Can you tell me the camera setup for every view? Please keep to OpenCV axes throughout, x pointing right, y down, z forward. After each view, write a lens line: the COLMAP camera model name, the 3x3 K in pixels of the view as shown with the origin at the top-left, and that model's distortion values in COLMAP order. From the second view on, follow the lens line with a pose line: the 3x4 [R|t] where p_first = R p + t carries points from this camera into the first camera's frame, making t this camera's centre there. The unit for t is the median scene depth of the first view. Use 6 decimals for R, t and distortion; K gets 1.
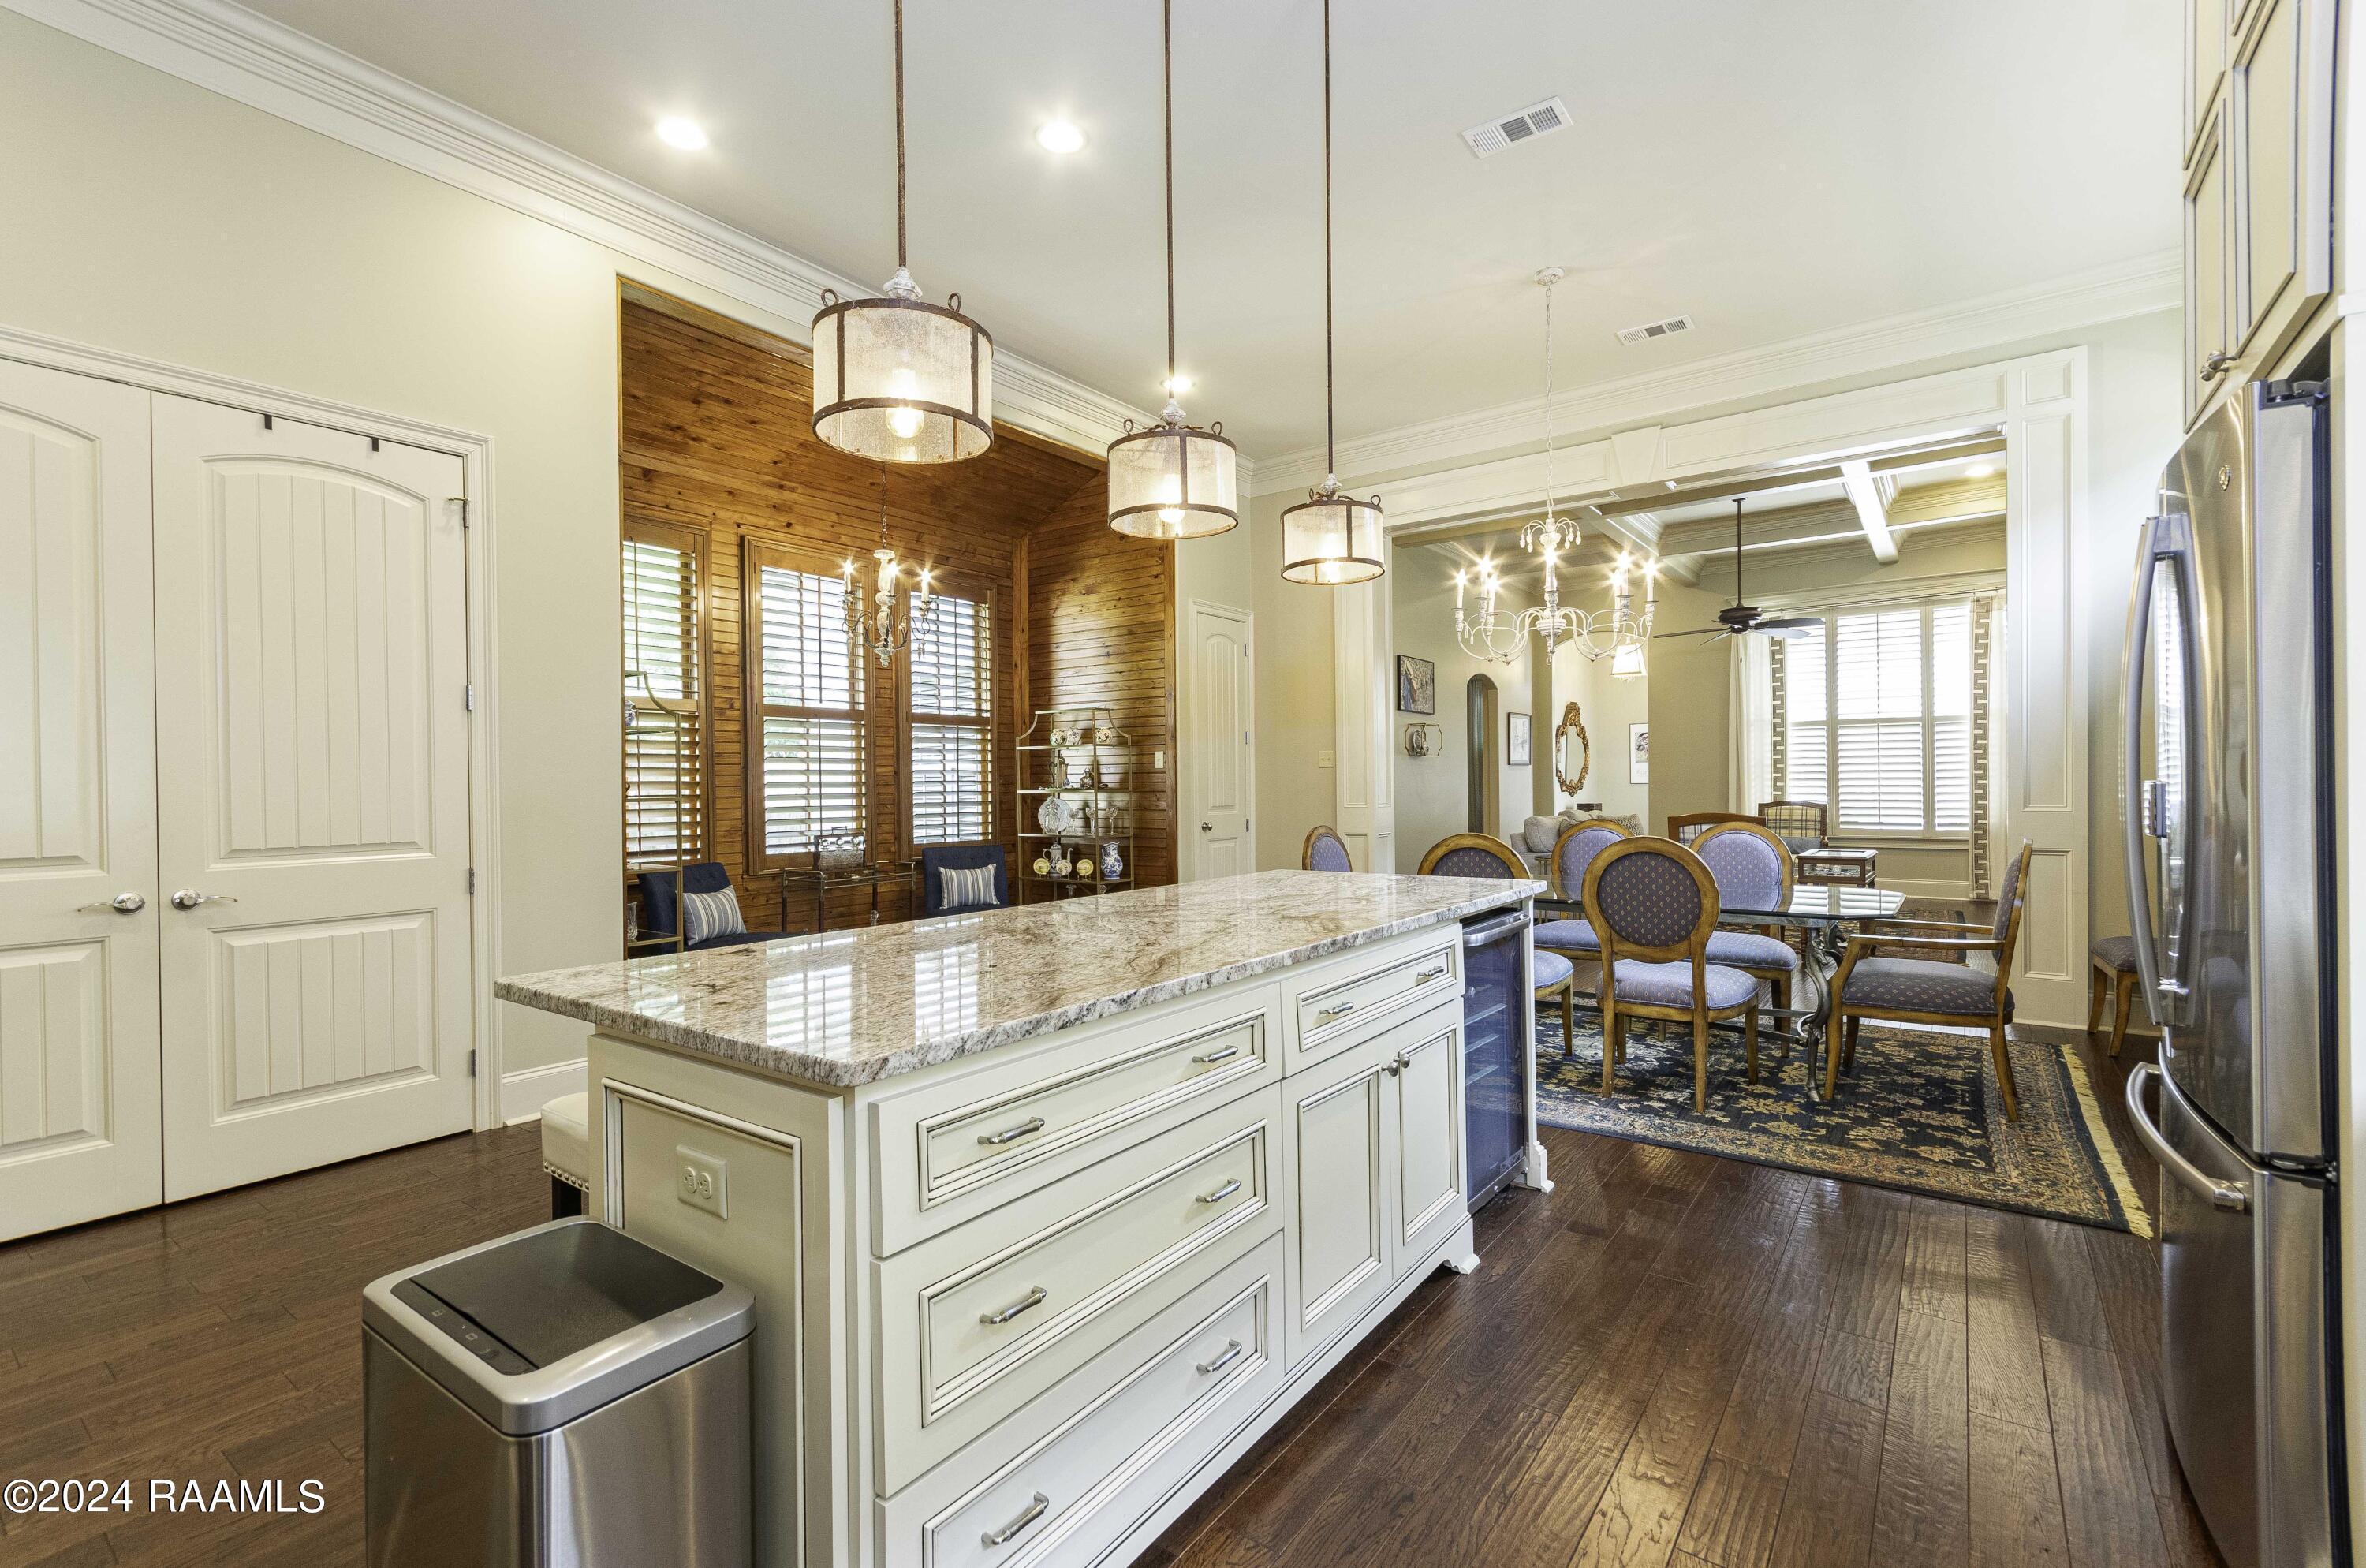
lens RADIAL K [[1061.5, 0, 1183.0], [0, 1061.5, 784.0], [0, 0, 1]] dist [0.003732, 0.007946]
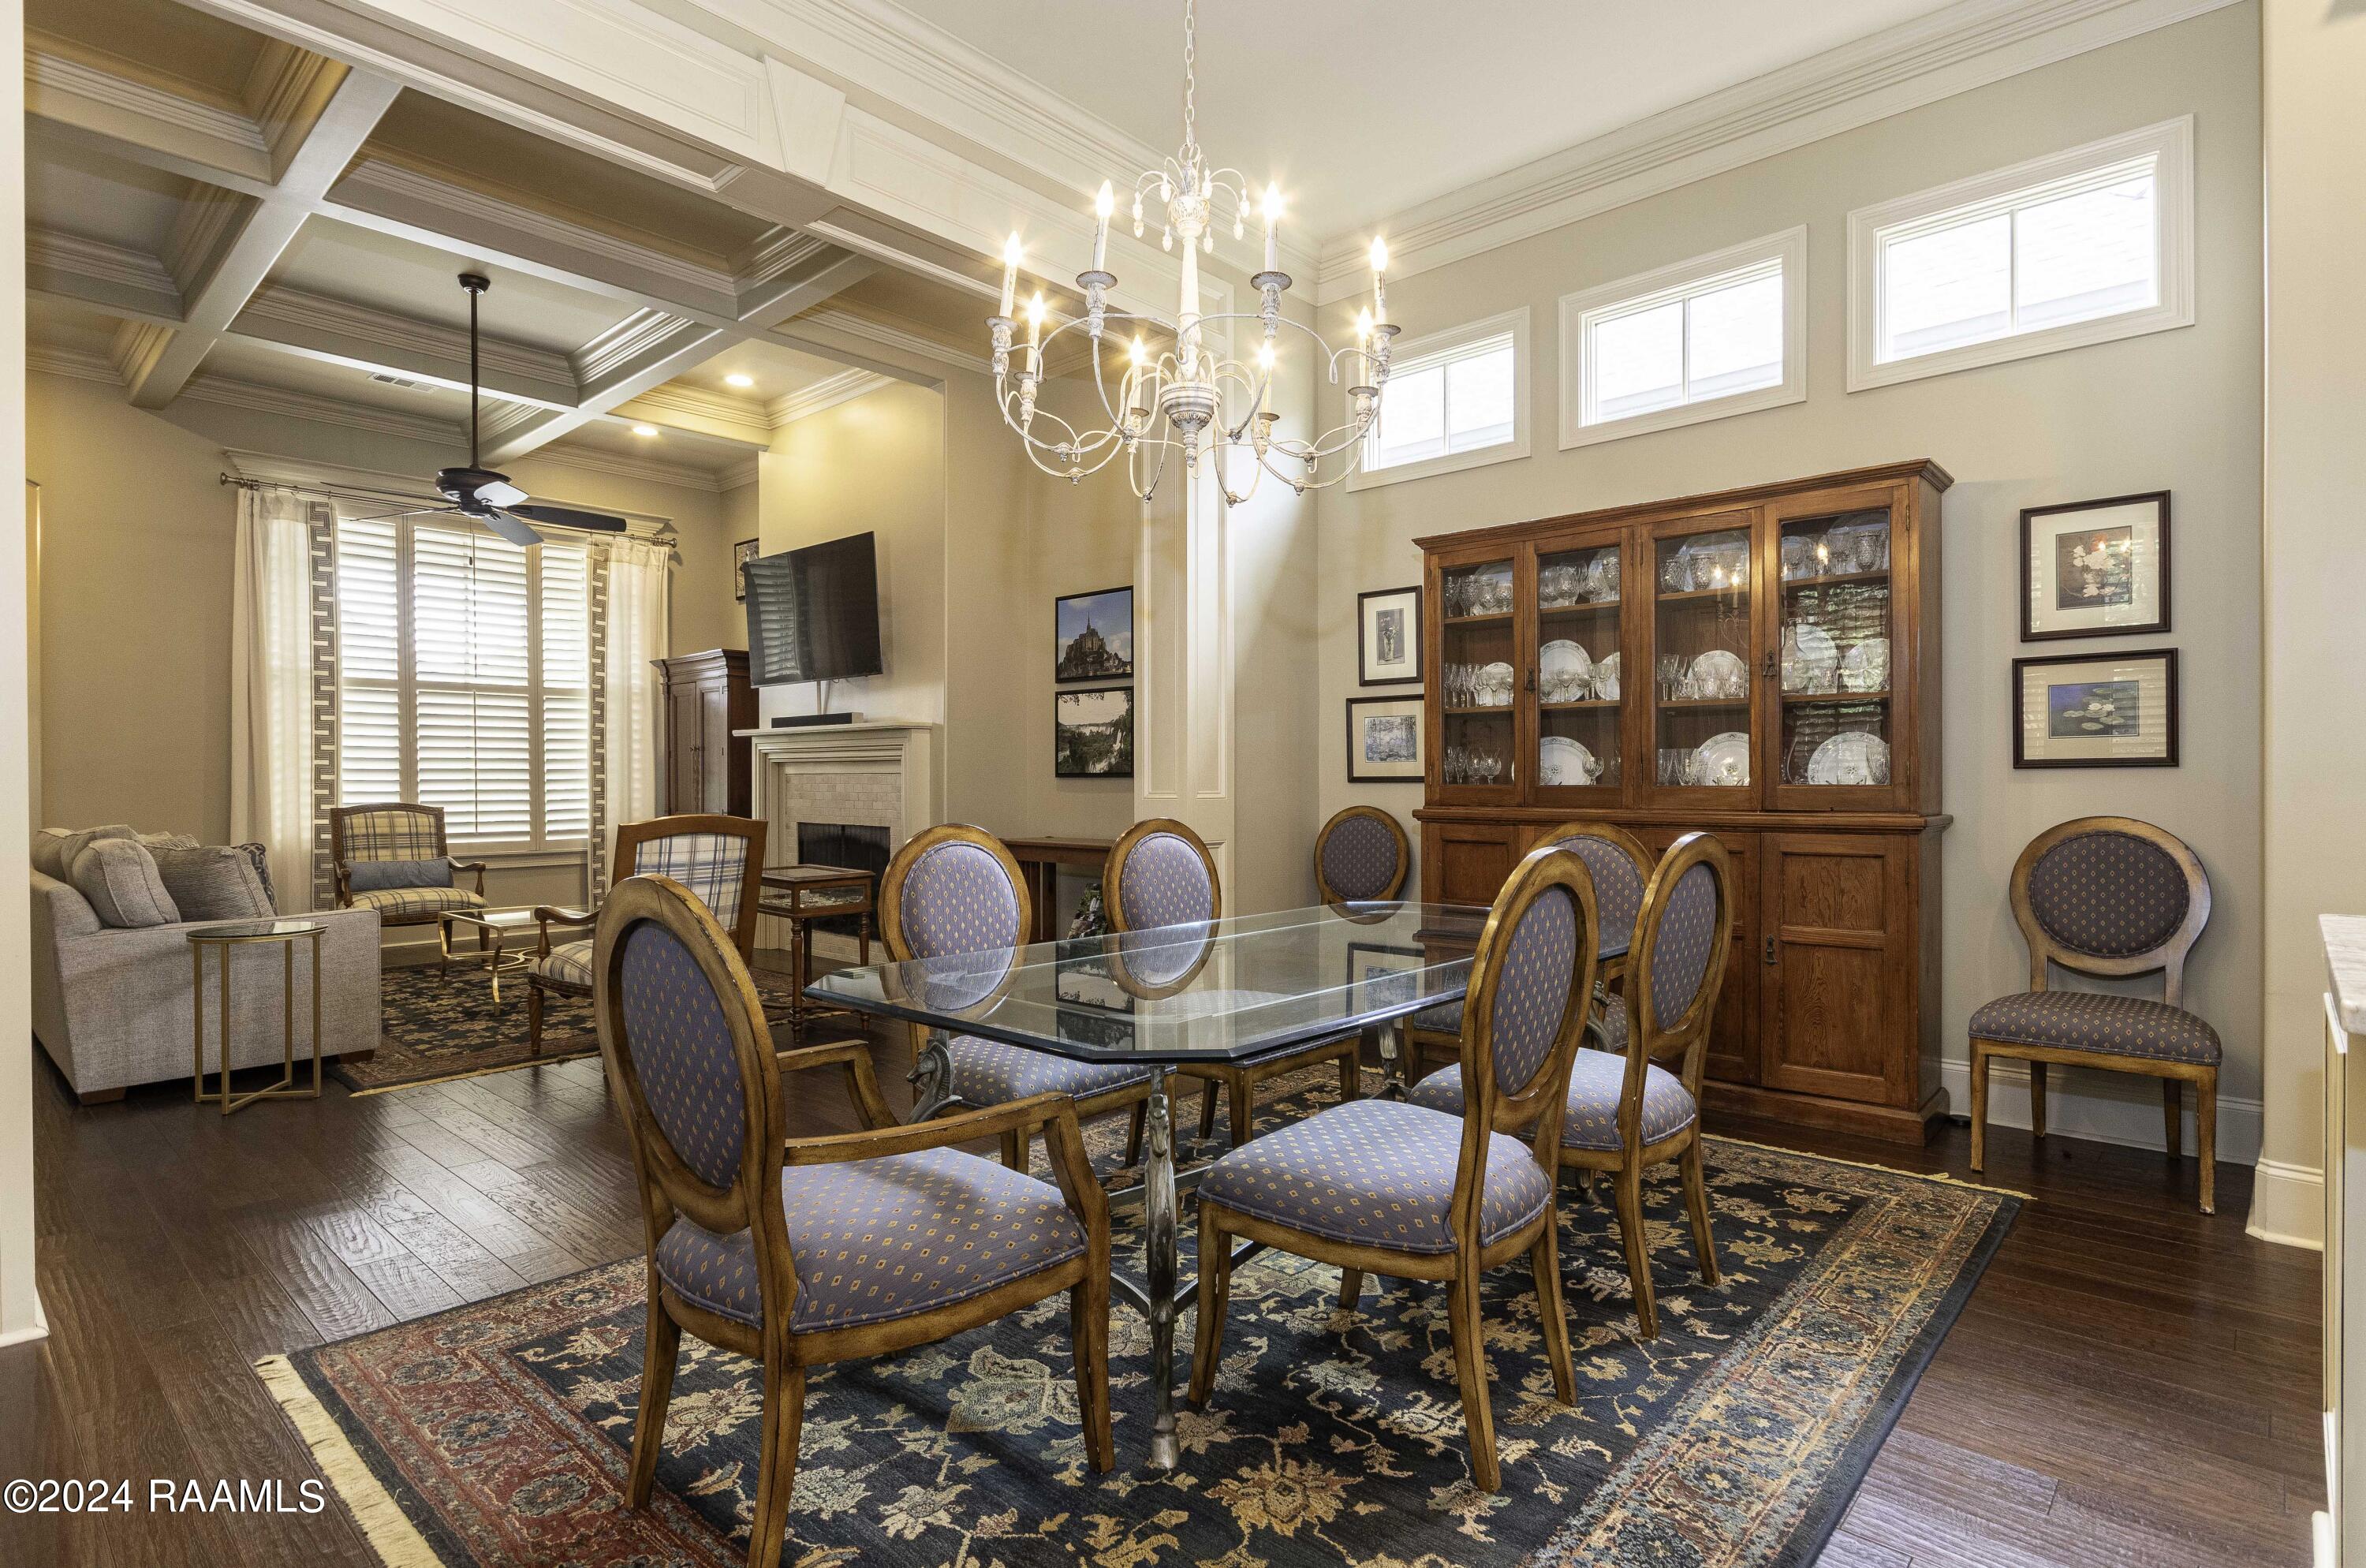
lens RADIAL K [[1200.5, 0, 1183.0], [0, 1200.5, 784.0], [0, 0, 1]] dist [0.013368, -0.000167]
pose [[0.099869, 0.006780, 0.994978, -0.208309], [0.003606, 0.999968, -0.007176, 0.027355], [-0.994994, 0.004305, 0.099841, 1.136431]]
